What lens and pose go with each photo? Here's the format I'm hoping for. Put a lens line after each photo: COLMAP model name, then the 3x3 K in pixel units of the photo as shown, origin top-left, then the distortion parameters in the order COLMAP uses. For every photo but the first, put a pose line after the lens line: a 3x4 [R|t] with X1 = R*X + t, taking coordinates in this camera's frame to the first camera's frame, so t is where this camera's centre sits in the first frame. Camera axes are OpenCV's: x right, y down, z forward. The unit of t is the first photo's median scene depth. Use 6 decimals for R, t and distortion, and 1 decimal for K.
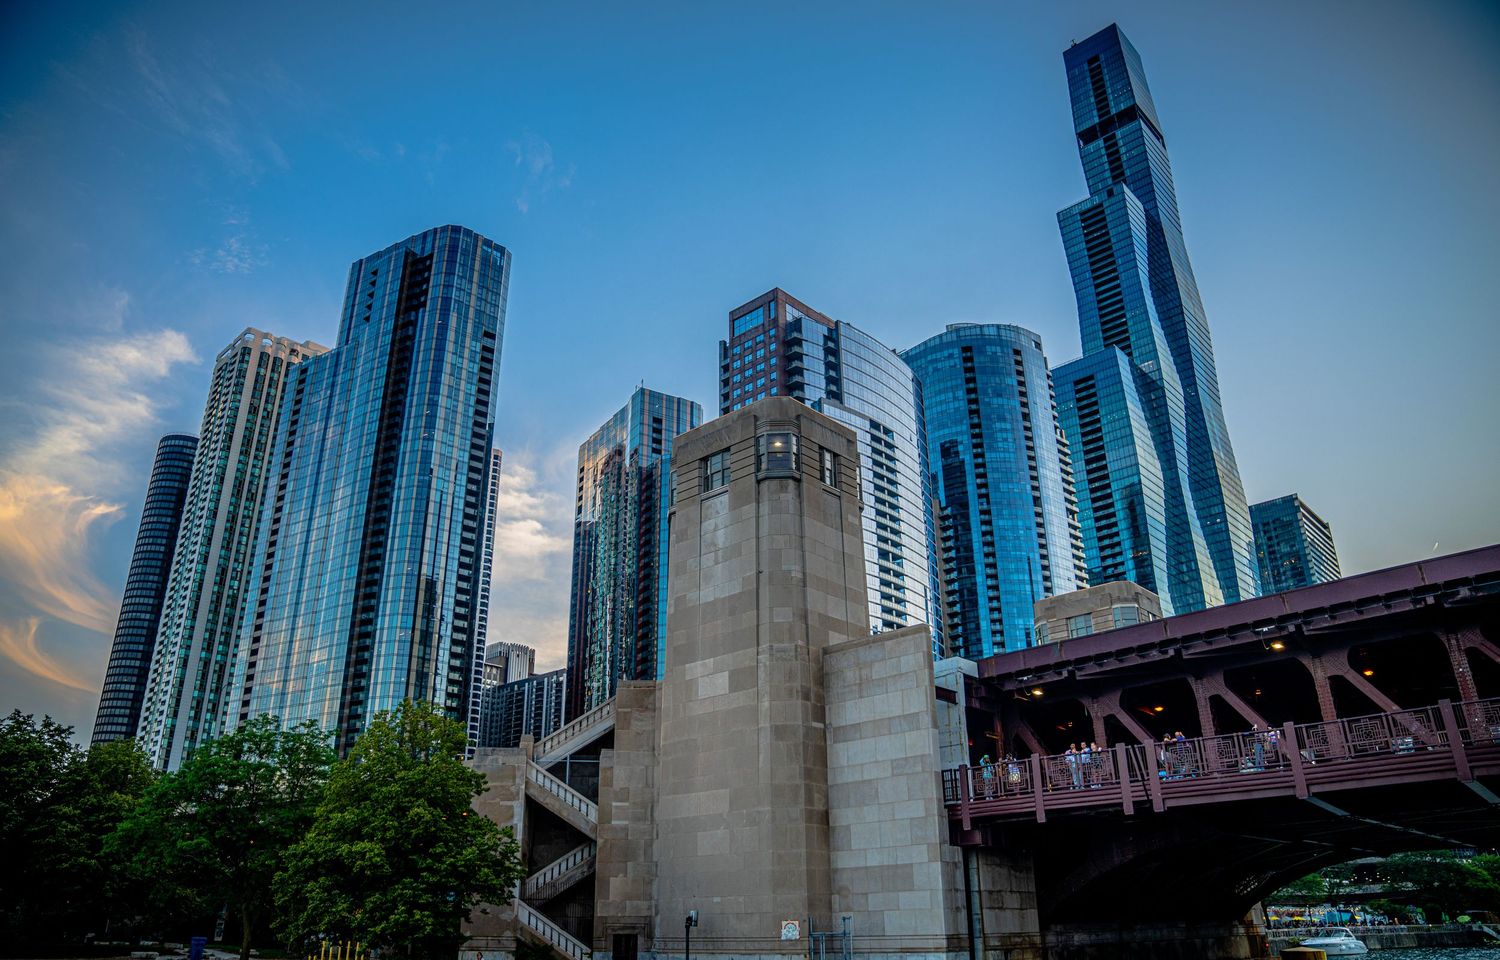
lens RADIAL K [[1049.1, 0, 724.5], [0, 1049.1, 480.2], [0, 0, 1]] dist [-0.072238, 0.005355]
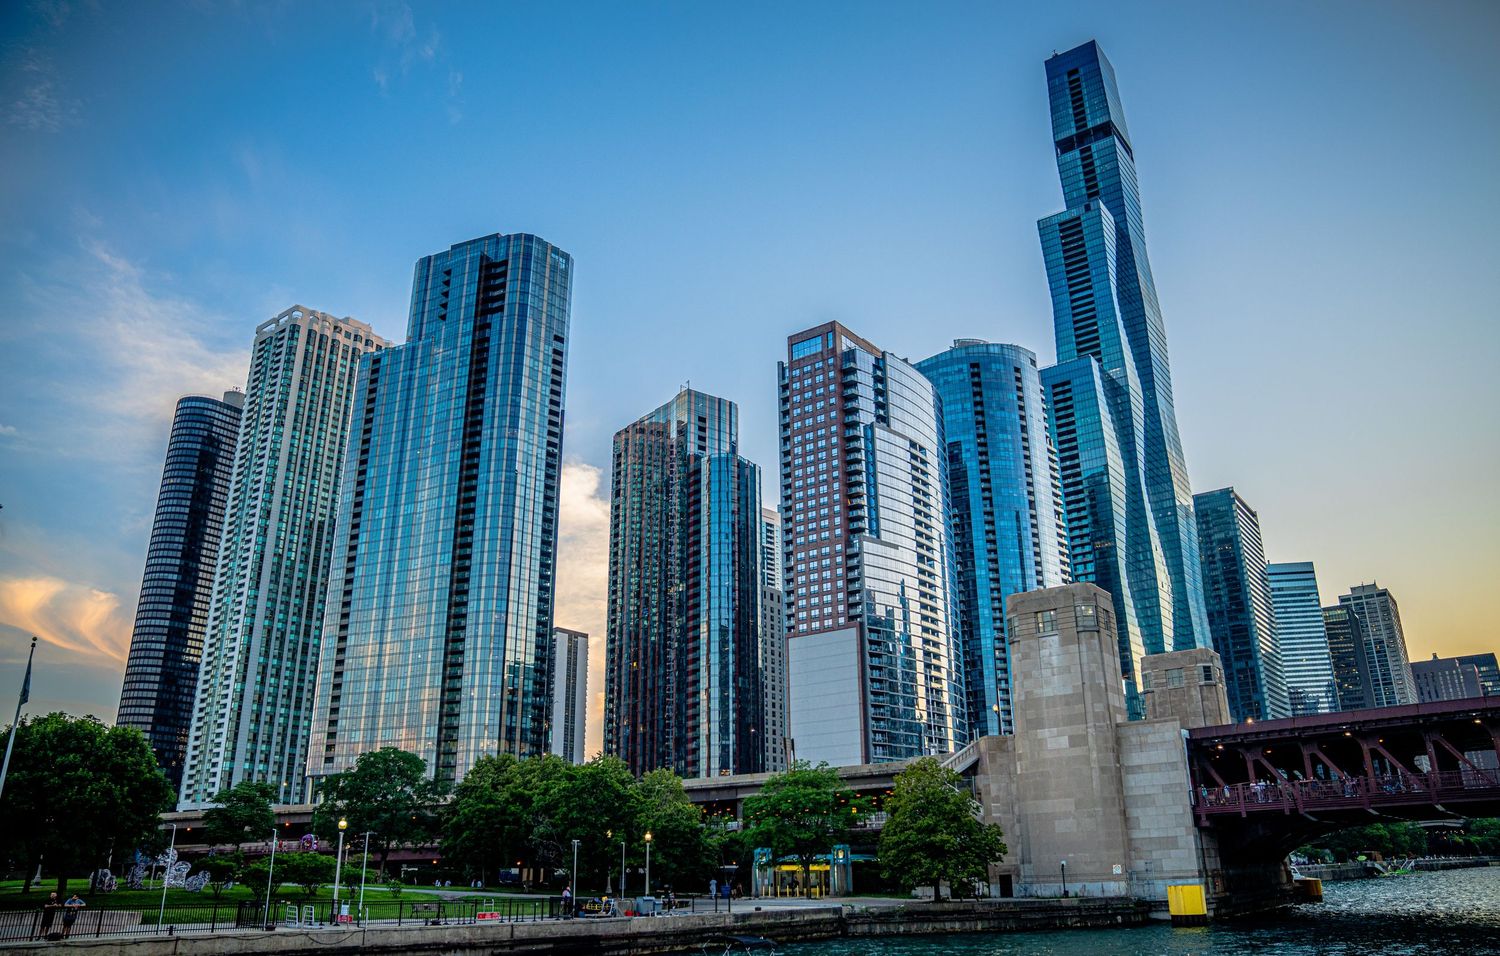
lens RADIAL K [[1100.8, 0, 749.6], [0, 1100.8, 443.9], [0, 0, 1]] dist [-0.074222, 0.000715]
pose [[0.992609, 0.037798, 0.115321, -0.151136], [-0.041606, 0.998660, 0.030792, -0.070947], [-0.114002, -0.035362, 0.992851, -0.161871]]
